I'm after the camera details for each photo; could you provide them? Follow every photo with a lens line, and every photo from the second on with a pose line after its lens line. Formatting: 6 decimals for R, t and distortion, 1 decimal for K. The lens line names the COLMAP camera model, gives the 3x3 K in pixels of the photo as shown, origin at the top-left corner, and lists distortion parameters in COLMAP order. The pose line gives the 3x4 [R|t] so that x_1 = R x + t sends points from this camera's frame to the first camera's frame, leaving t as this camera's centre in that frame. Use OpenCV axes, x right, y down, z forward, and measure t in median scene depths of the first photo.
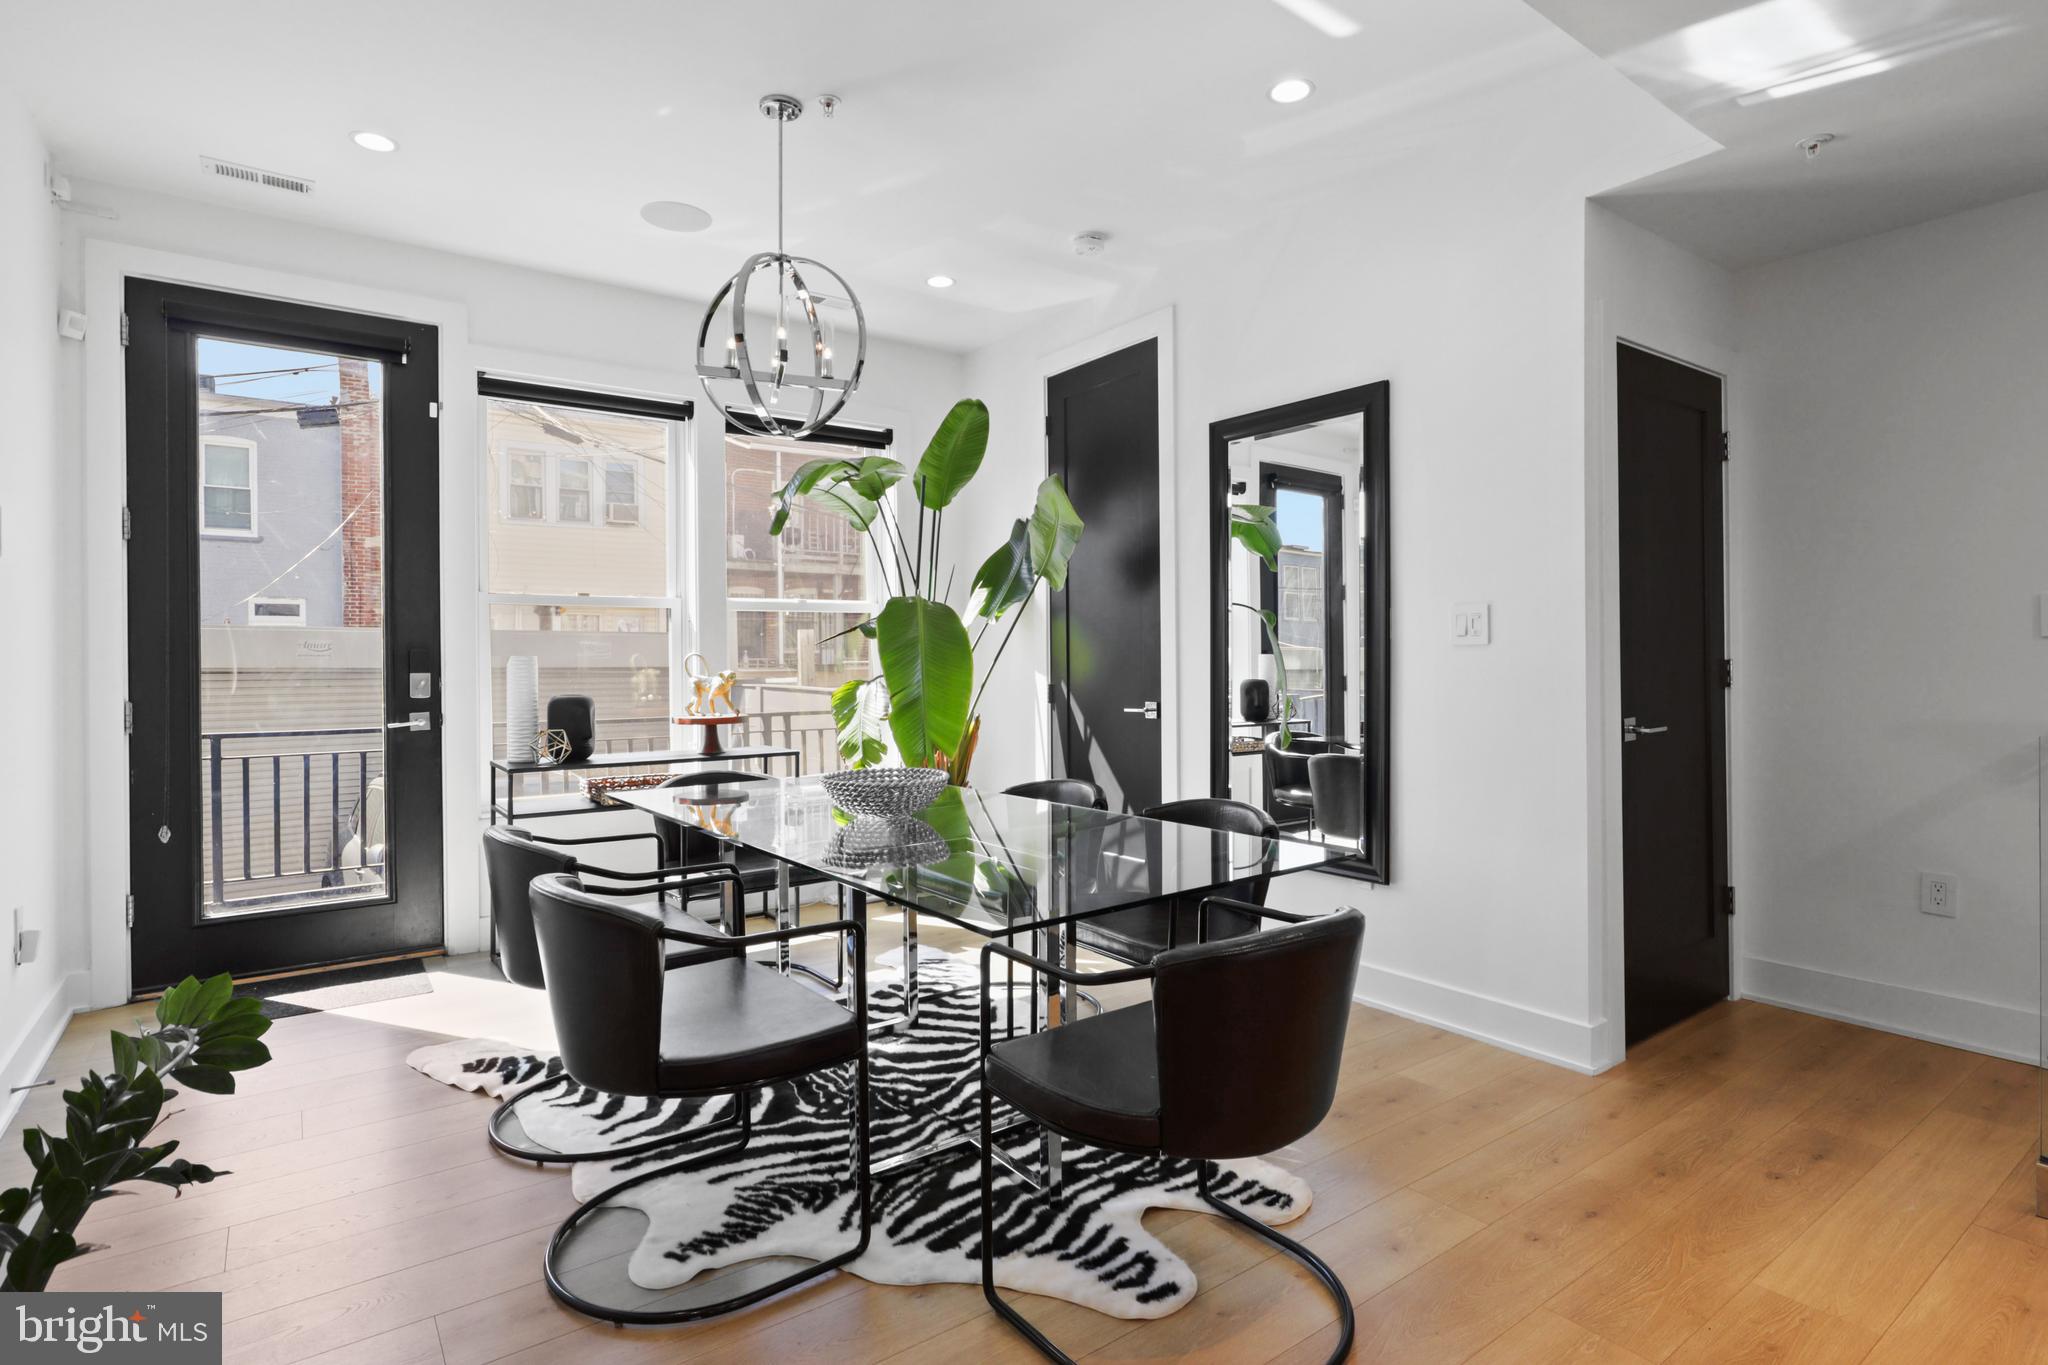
lens RADIAL K [[1047.2, 0, 1023.1], [0, 1047.2, 662.6], [0, 0, 1]] dist [-0.005383, 0.000784]
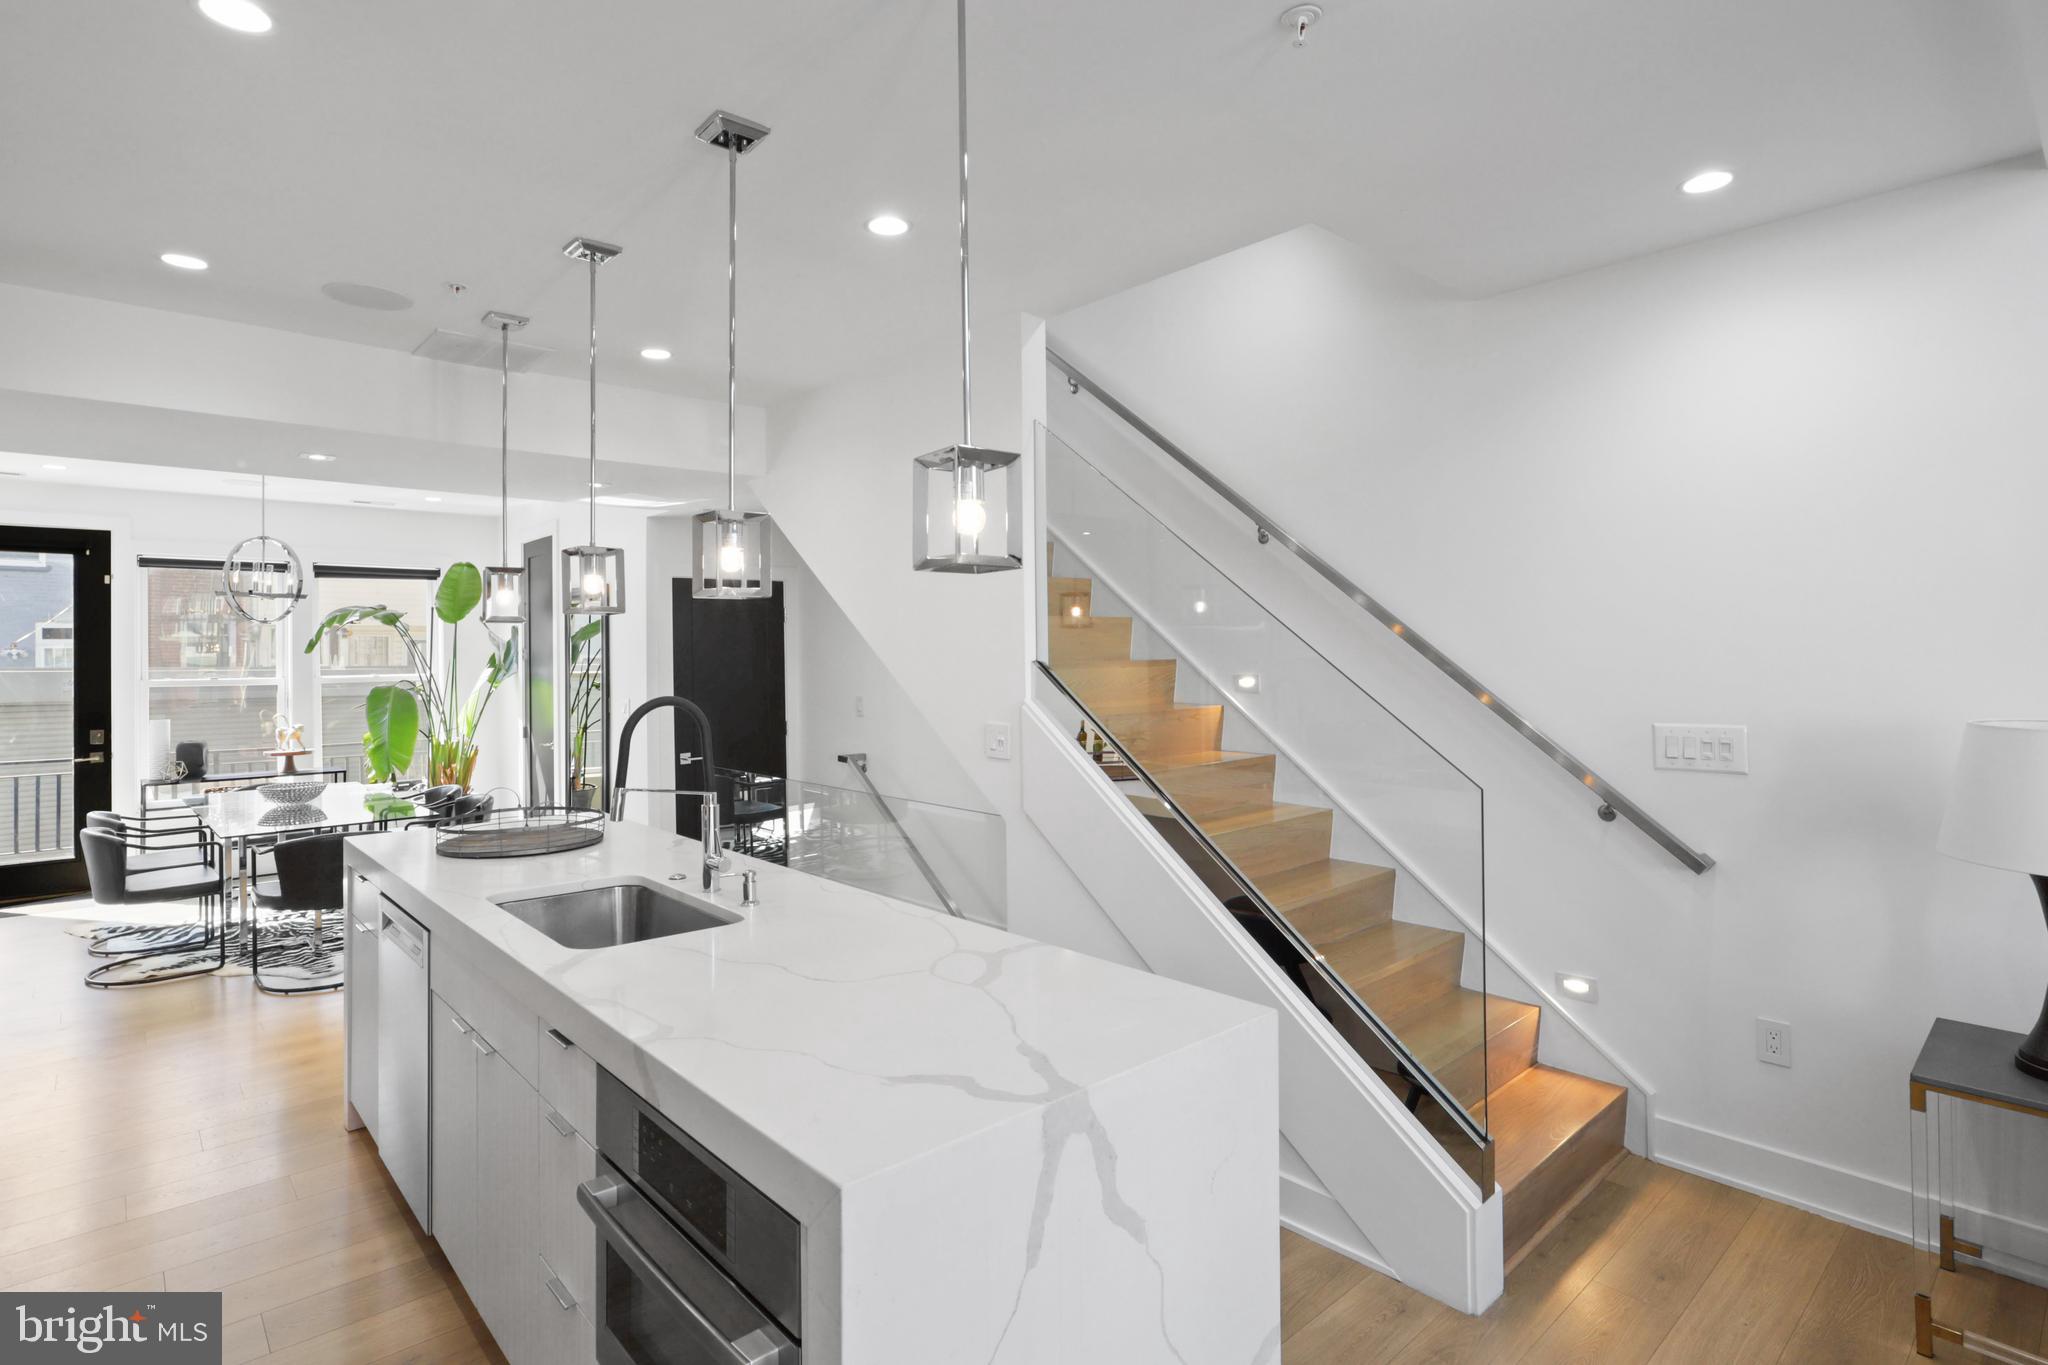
lens RADIAL K [[1047.2, 0, 1029.6], [0, 1047.2, 647.0], [0, 0, 1]] dist [-0.005383, 0.000784]
pose [[0.993597, -0.002334, 0.112961, 0.780787], [0.003778, 0.999914, -0.012575, -0.100774], [-0.112922, 0.012921, 0.993520, -0.919150]]
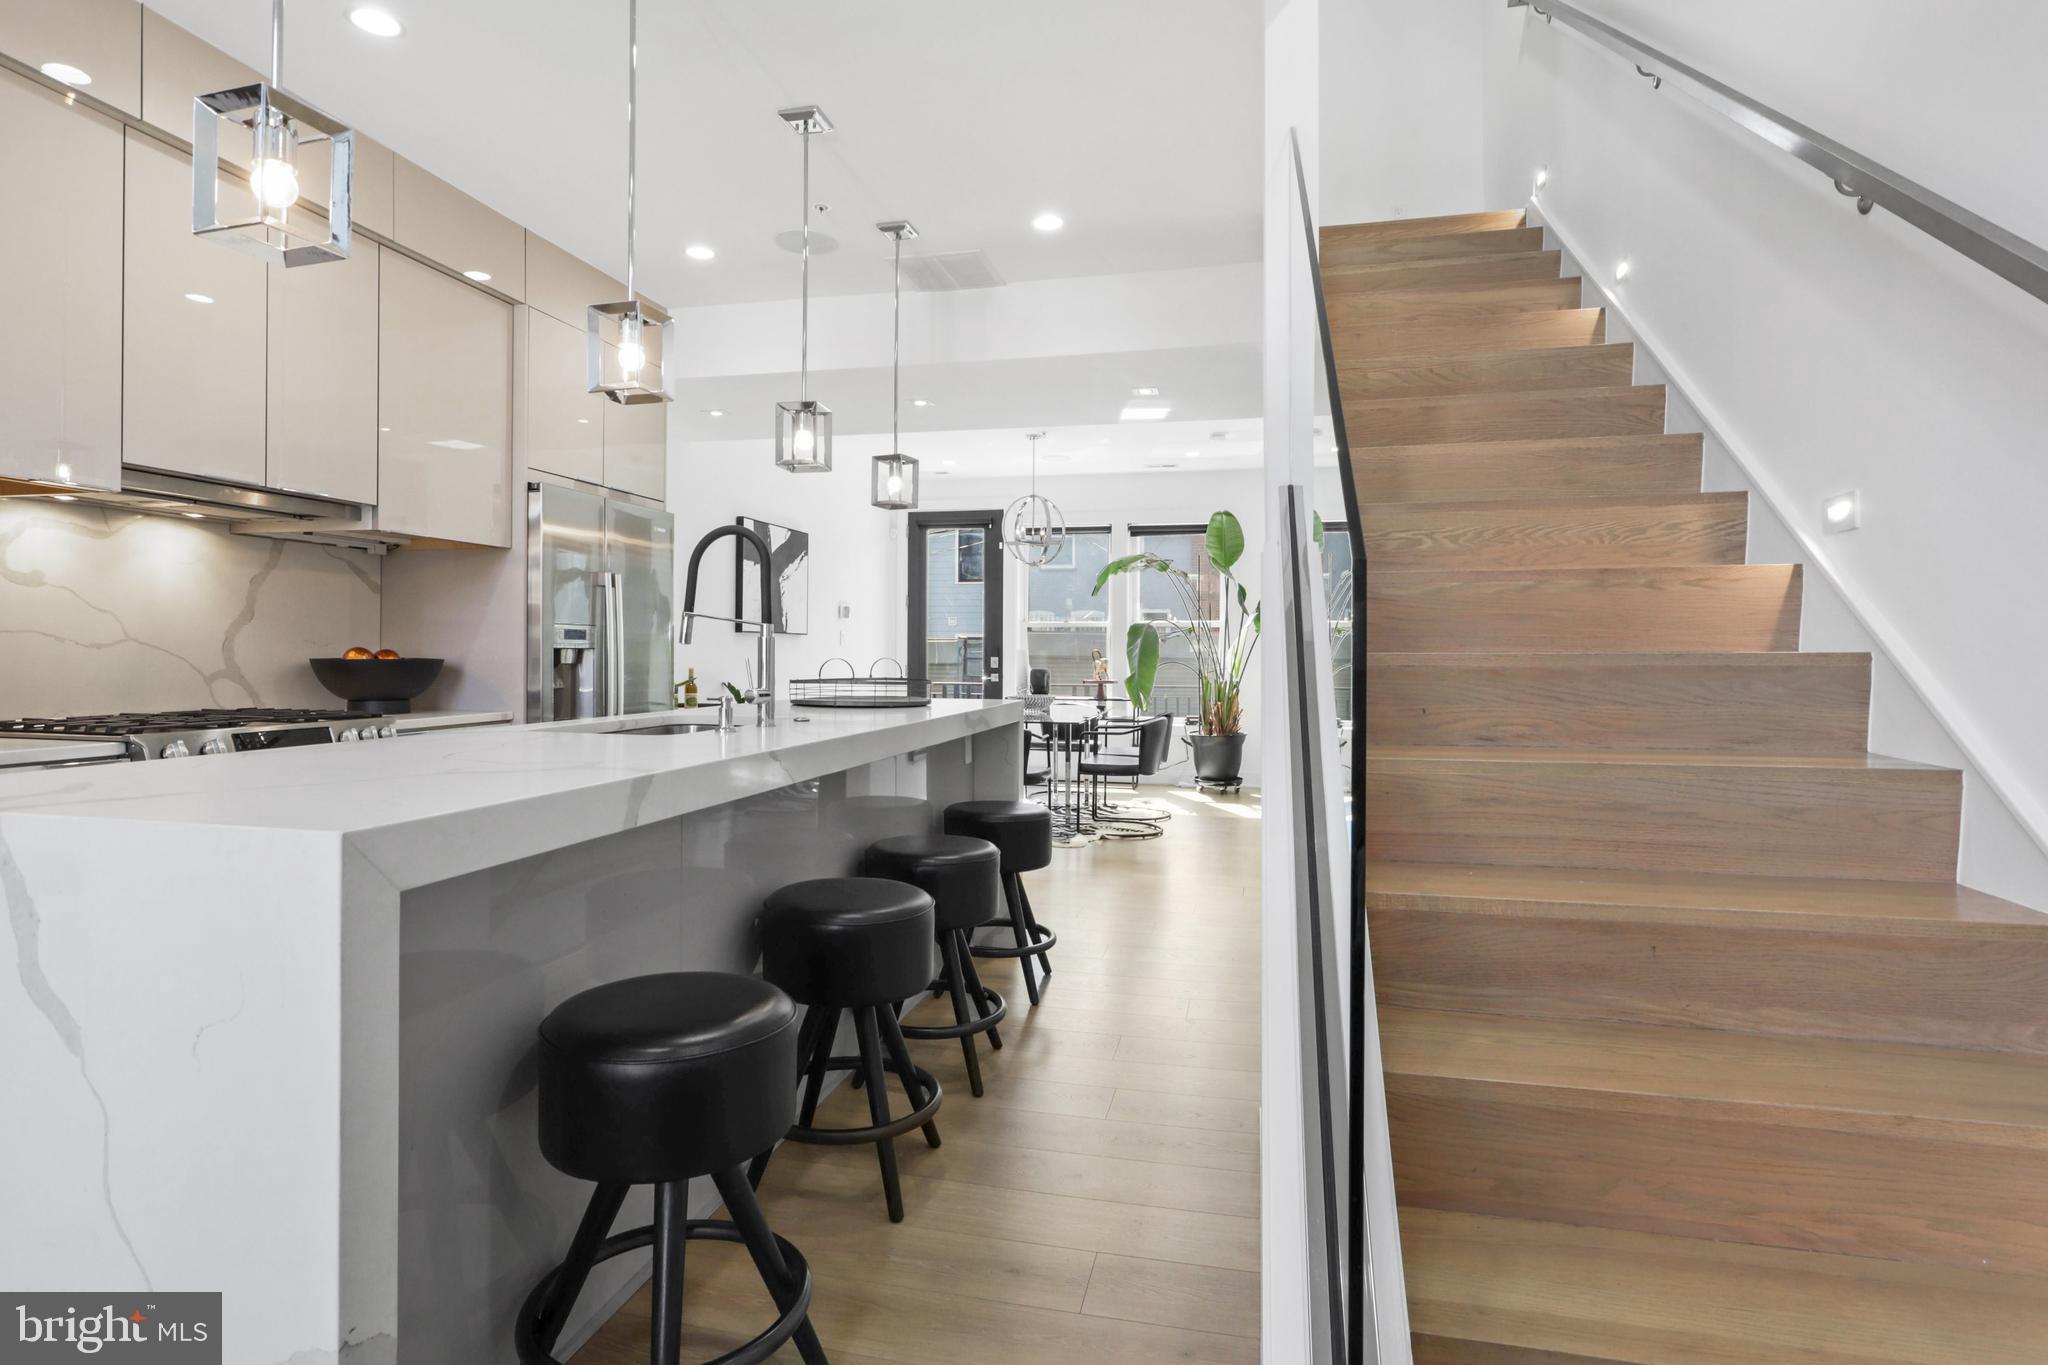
lens RADIAL K [[1047.2, 0, 1032.1], [0, 1047.2, 662.6], [0, 0, 1]] dist [-0.005383, 0.000784]
pose [[0.654719, 0.013789, -0.755747, 1.283275], [-0.014472, 0.999879, 0.005707, 0.007834], [0.755734, 0.007201, 0.654839, -0.501885]]
